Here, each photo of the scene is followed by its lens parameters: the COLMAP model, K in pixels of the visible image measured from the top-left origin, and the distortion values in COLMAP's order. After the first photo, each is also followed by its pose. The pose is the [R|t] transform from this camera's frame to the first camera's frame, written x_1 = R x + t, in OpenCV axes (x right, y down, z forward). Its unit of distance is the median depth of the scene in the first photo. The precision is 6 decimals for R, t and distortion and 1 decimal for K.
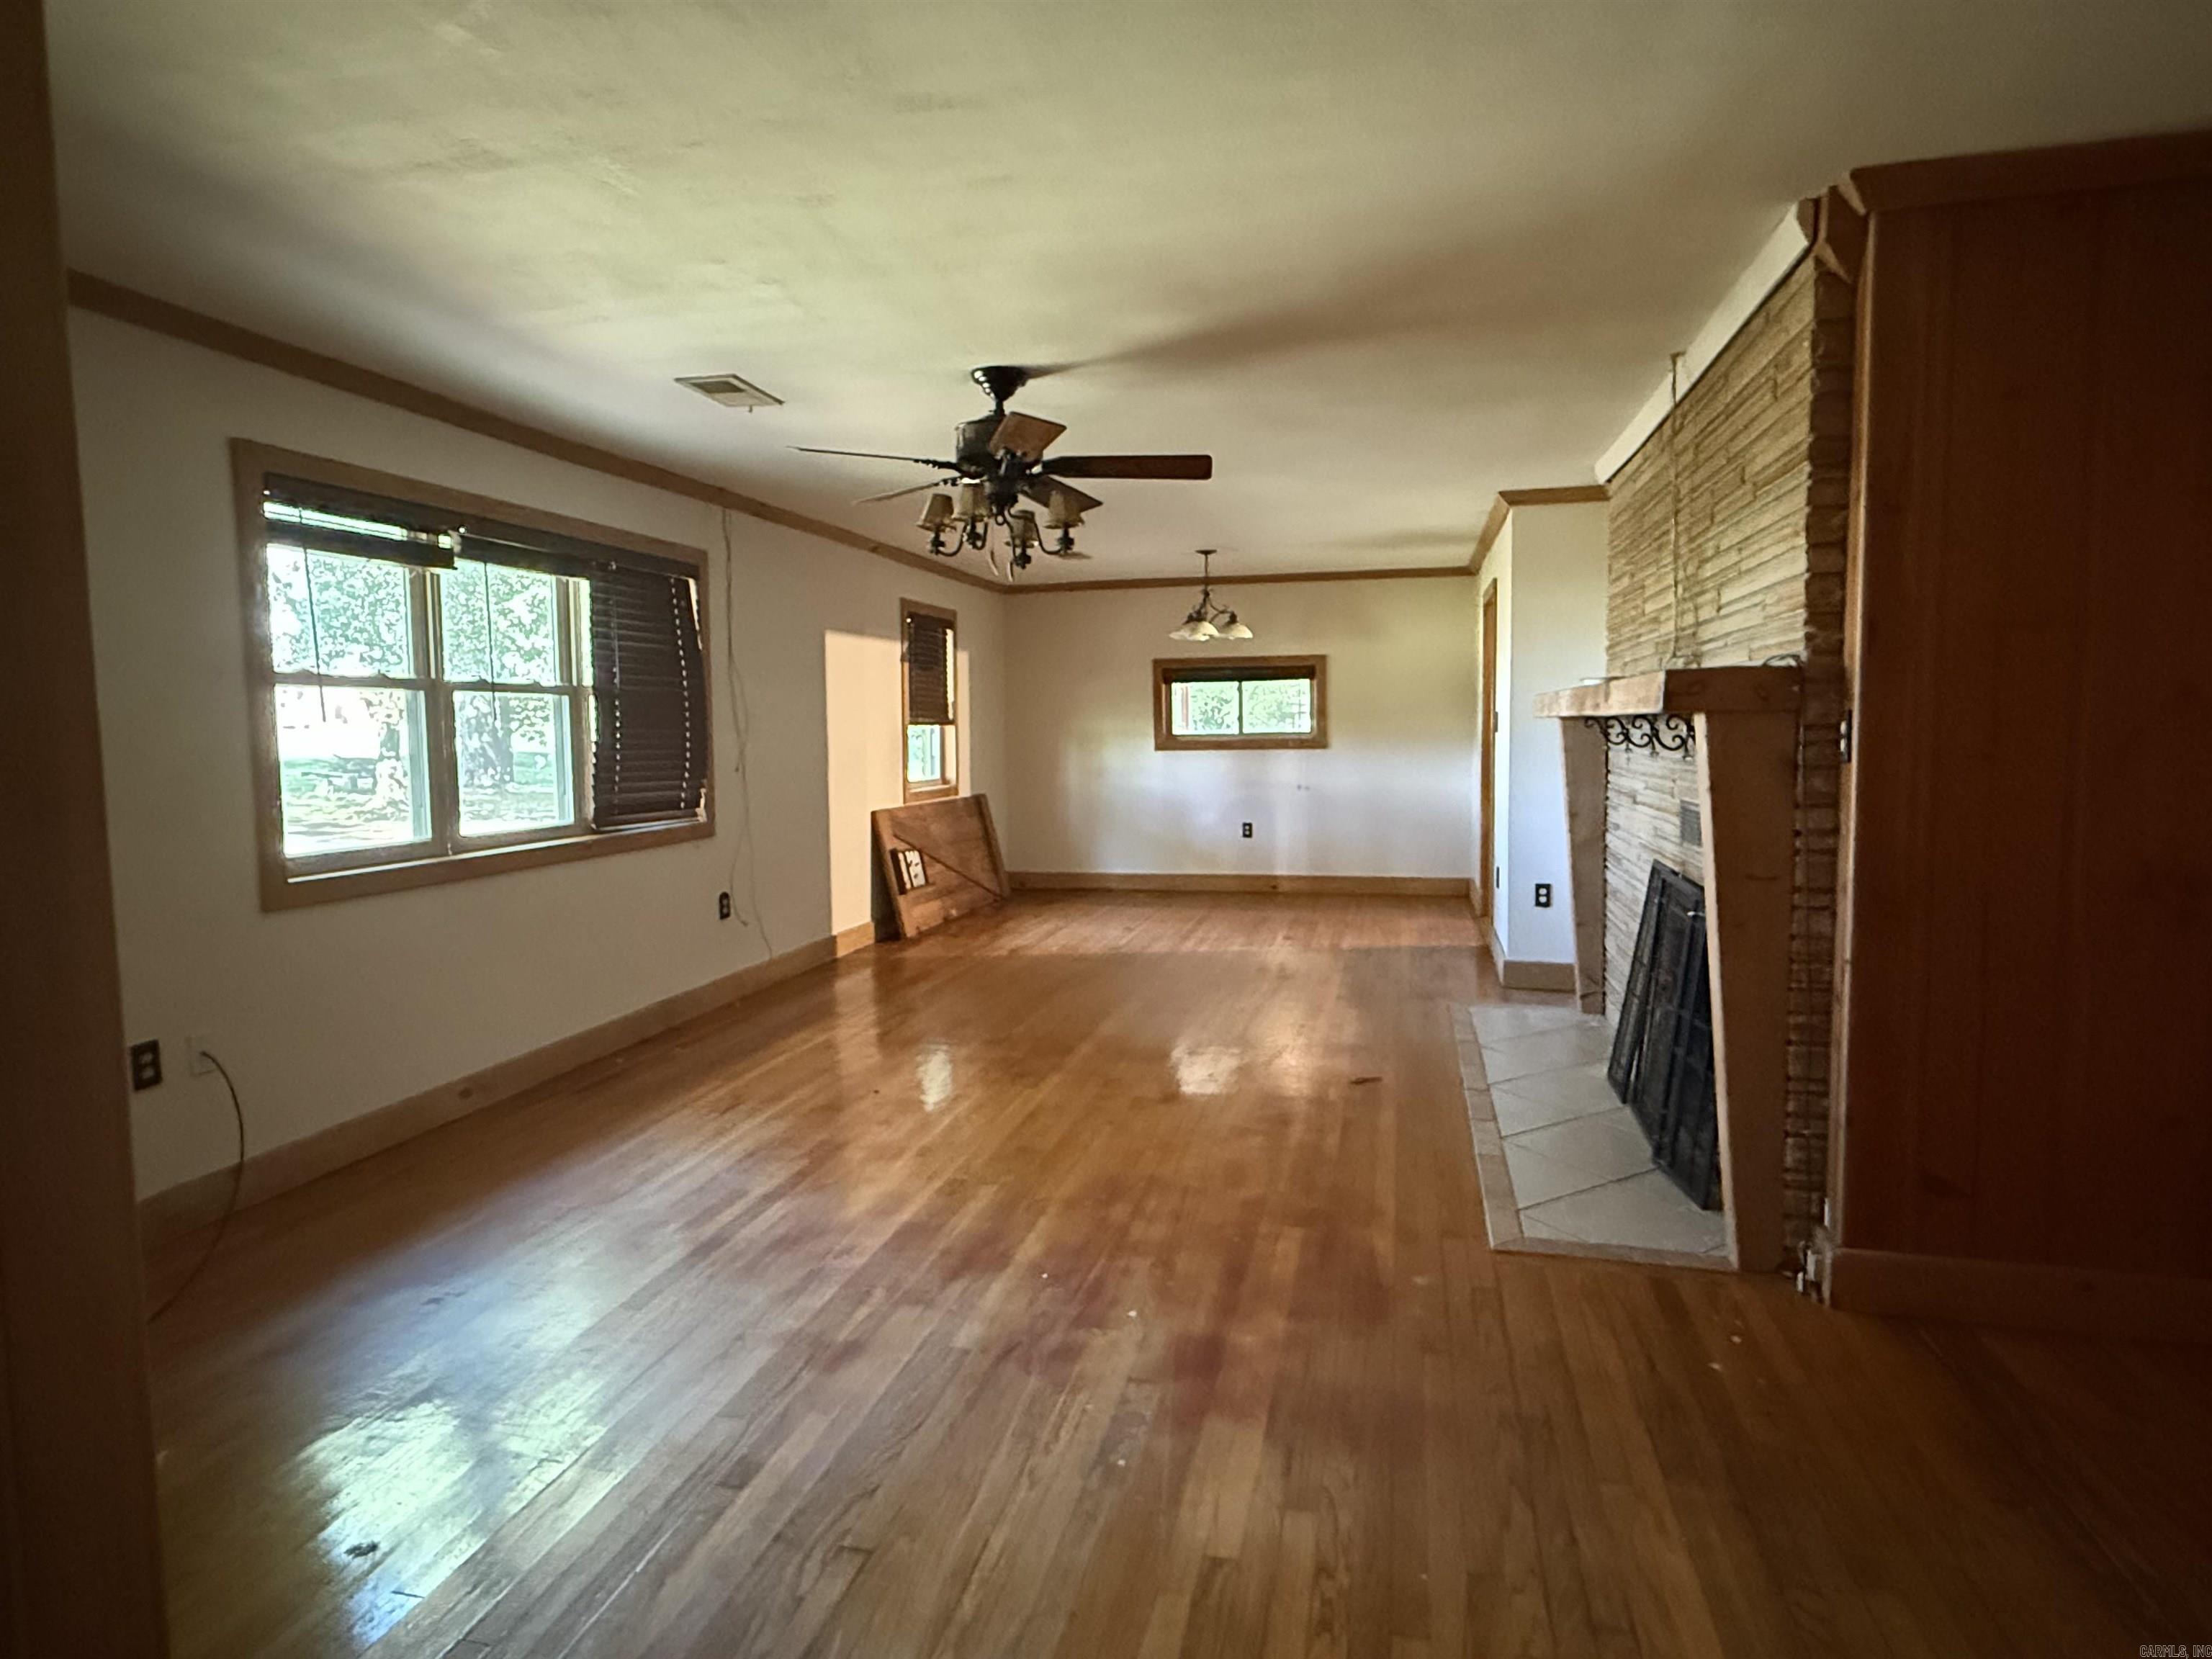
lens RADIAL K [[1231.4, 0, 1102.8], [0, 1231.4, 823.7], [0, 0, 1]] dist [-0.000158, -0.000275]
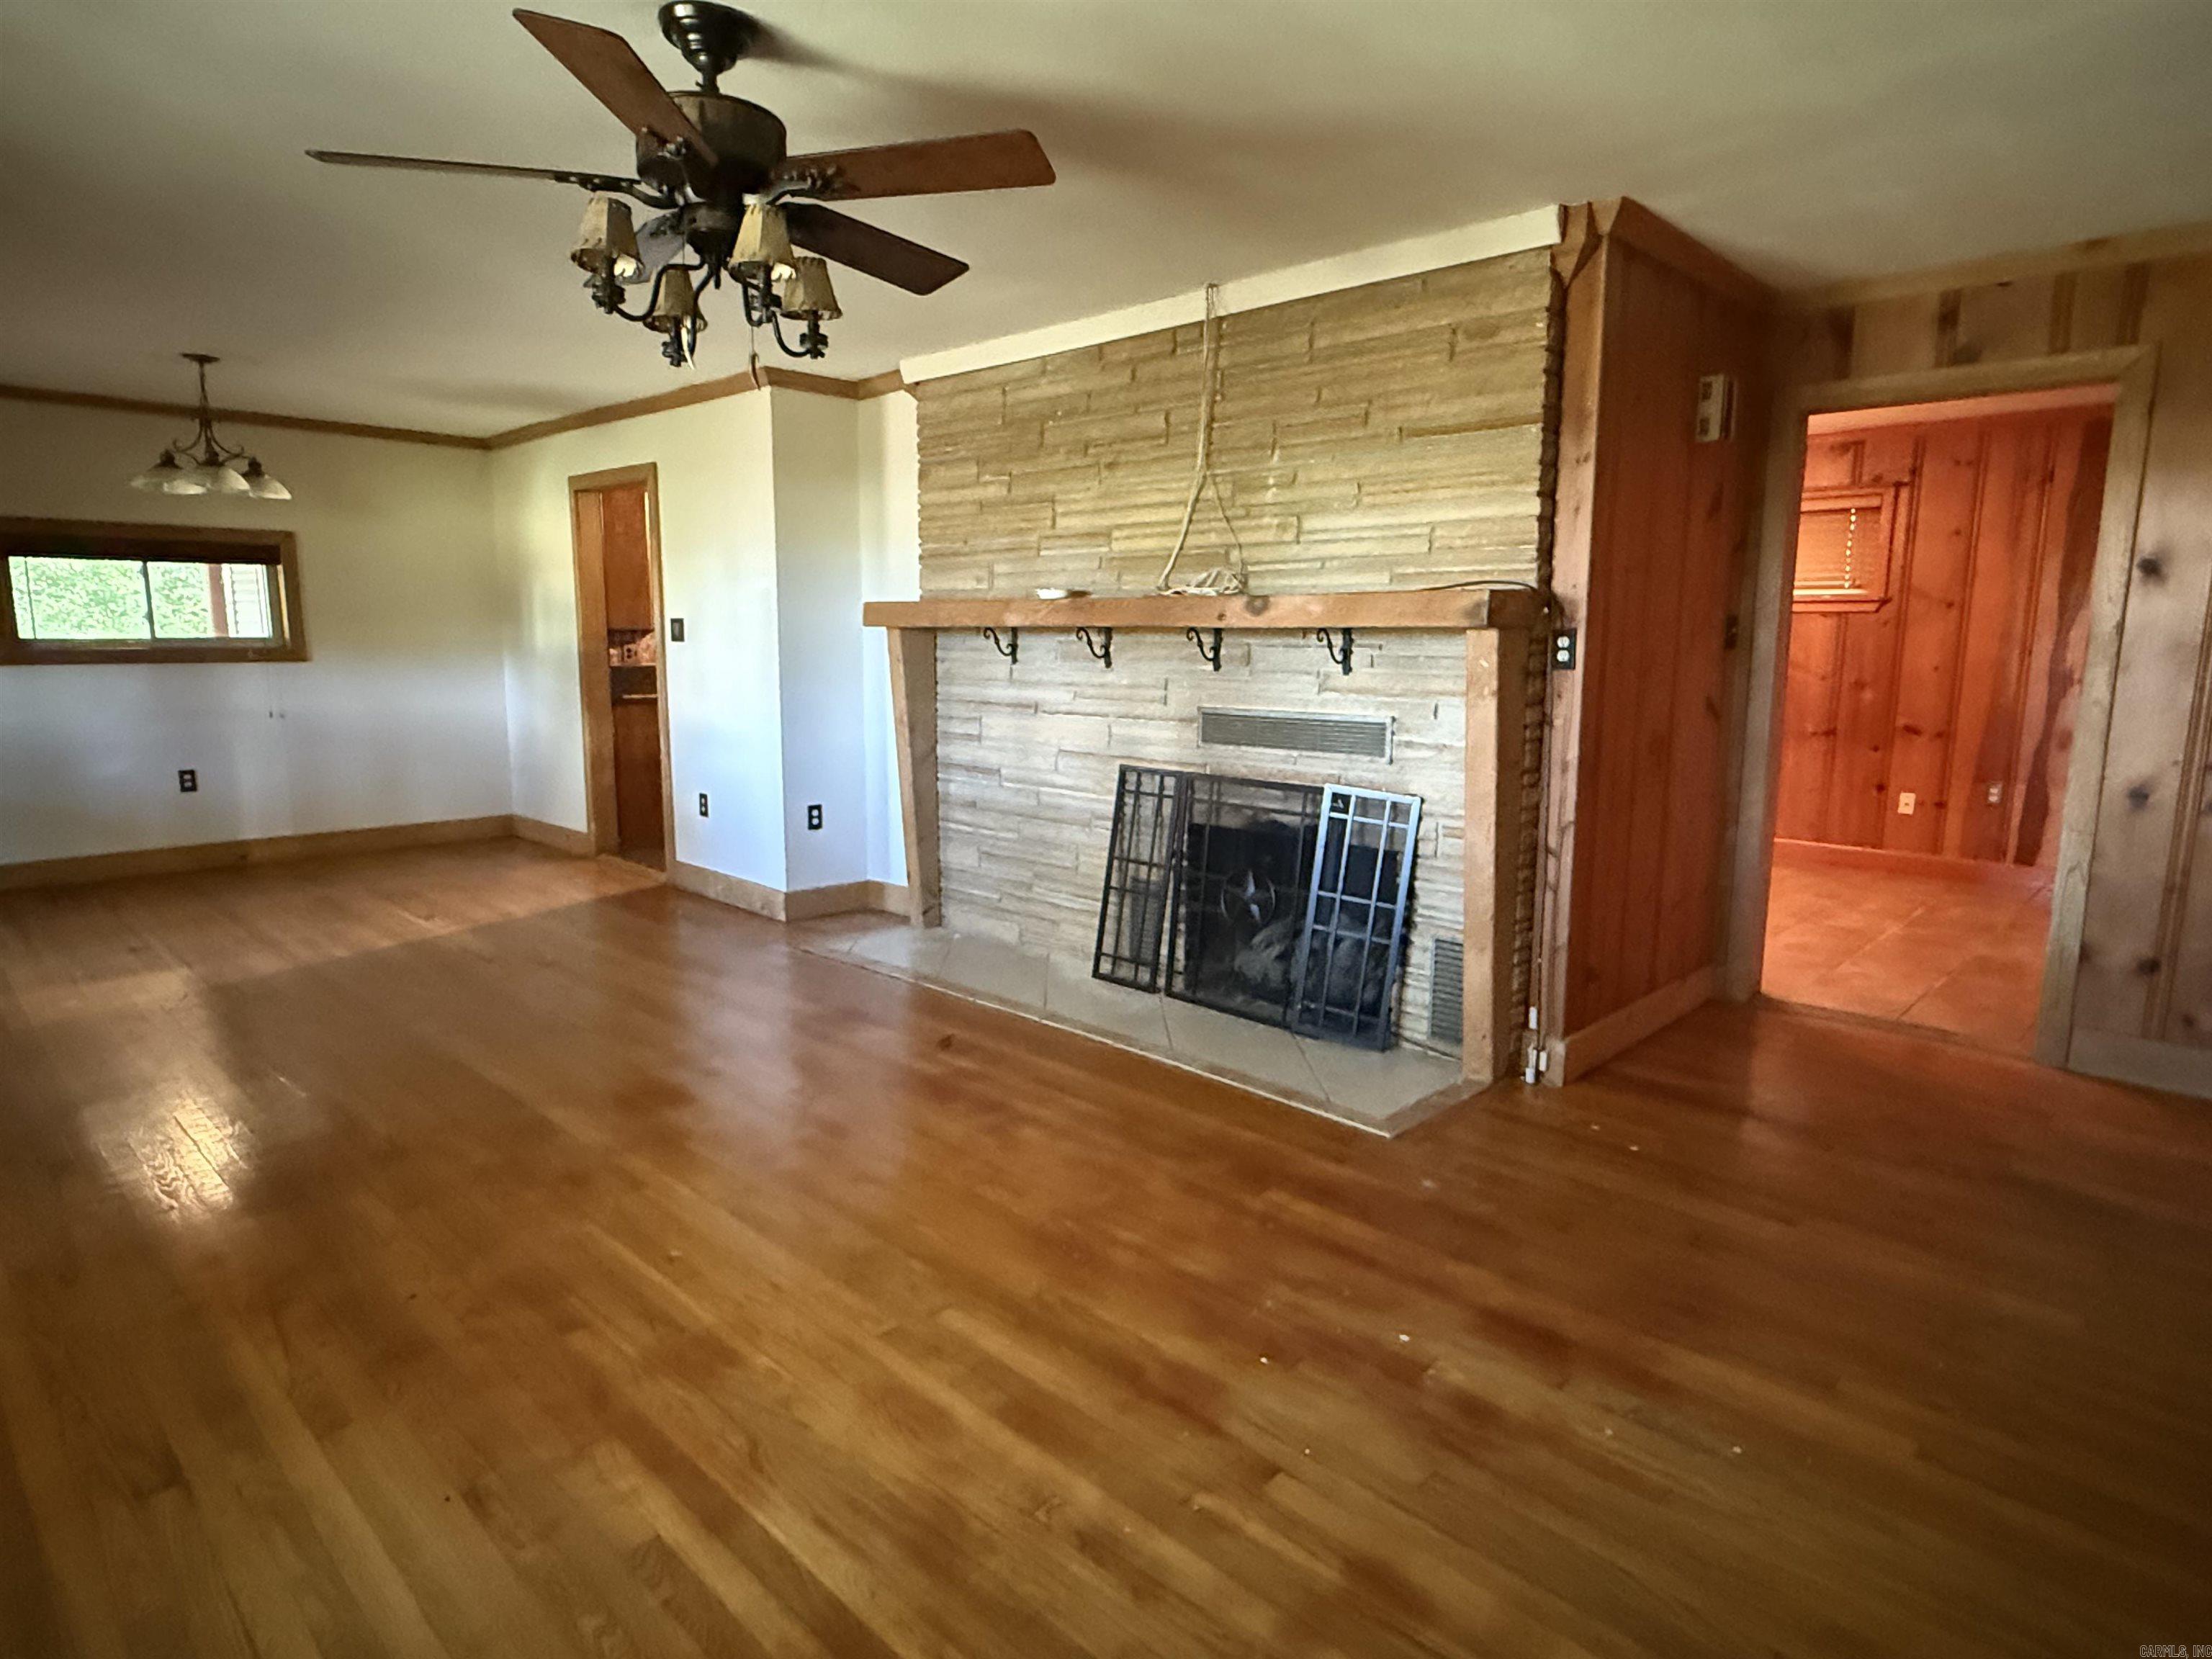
lens RADIAL K [[1231.4, 0, 1101.6], [0, 1231.4, 834.5], [0, 0, 1]] dist [-0.000158, -0.000275]
pose [[0.514833, -0.122712, 0.848463, -0.585981], [0.054915, 0.992391, 0.110206, -0.036584], [-0.855530, -0.010145, 0.517654, 0.579478]]
